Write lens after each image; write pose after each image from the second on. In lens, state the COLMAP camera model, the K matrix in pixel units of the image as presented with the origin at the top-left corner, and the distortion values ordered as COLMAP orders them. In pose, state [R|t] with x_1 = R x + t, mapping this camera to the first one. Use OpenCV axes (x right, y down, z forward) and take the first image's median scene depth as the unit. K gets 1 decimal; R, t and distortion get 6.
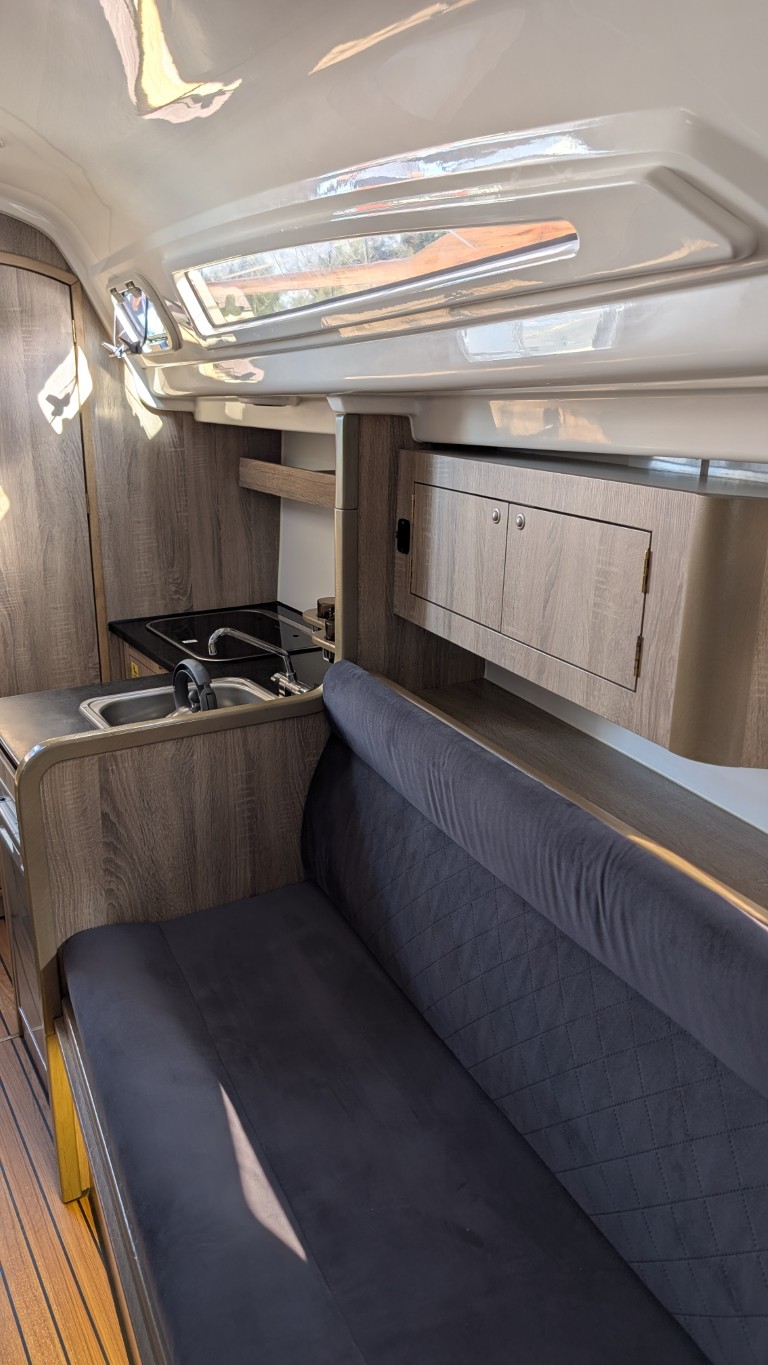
lens RADIAL K [[1010.3, 0, 379.1], [0, 1010.3, 686.6], [0, 0, 1]] dist [-0.019730, -0.002406]
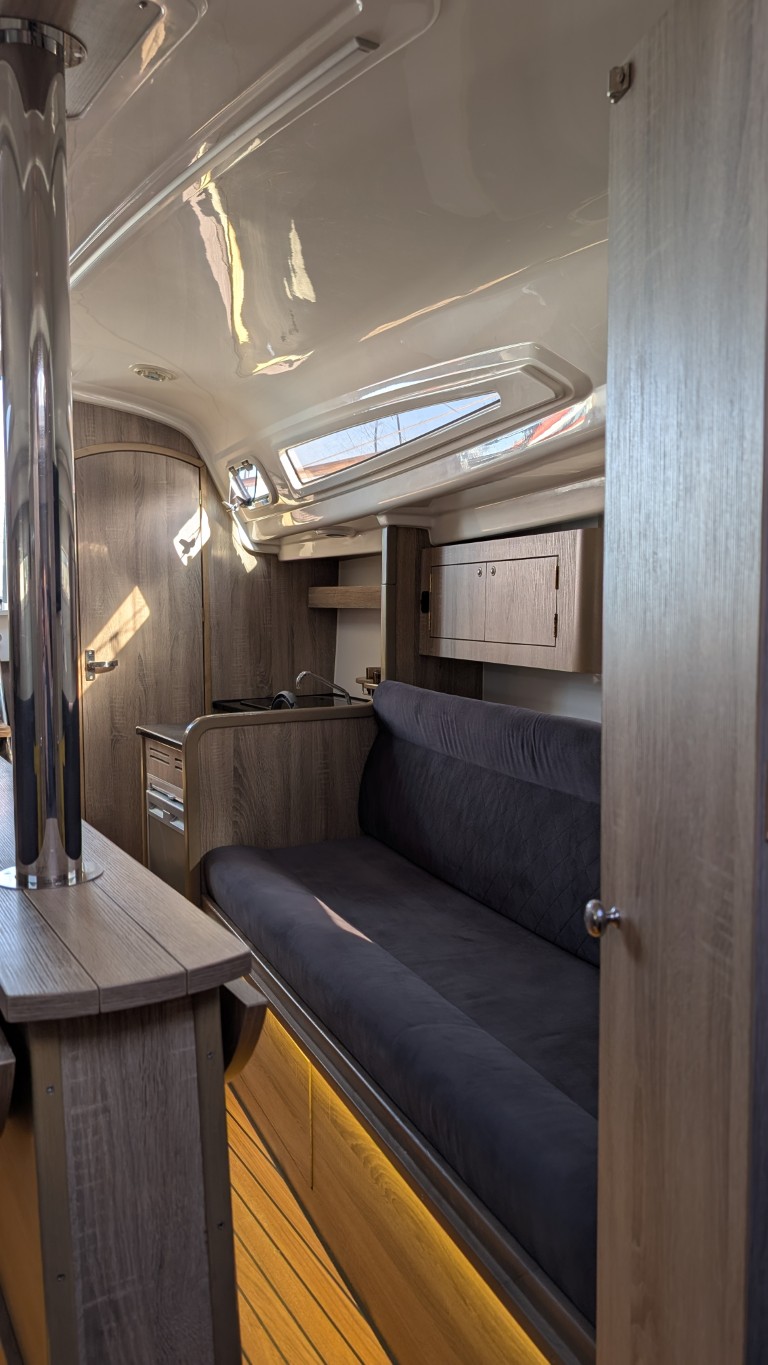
lens RADIAL K [[1018.6, 0, 357.9], [0, 1018.6, 688.8], [0, 0, 1]] dist [0.042988, -0.005086]
pose [[0.998770, -0.007502, -0.049015, -0.002697], [-0.003010, 0.977493, -0.210945, 0.232230], [0.049494, 0.210833, 0.976268, -0.382911]]
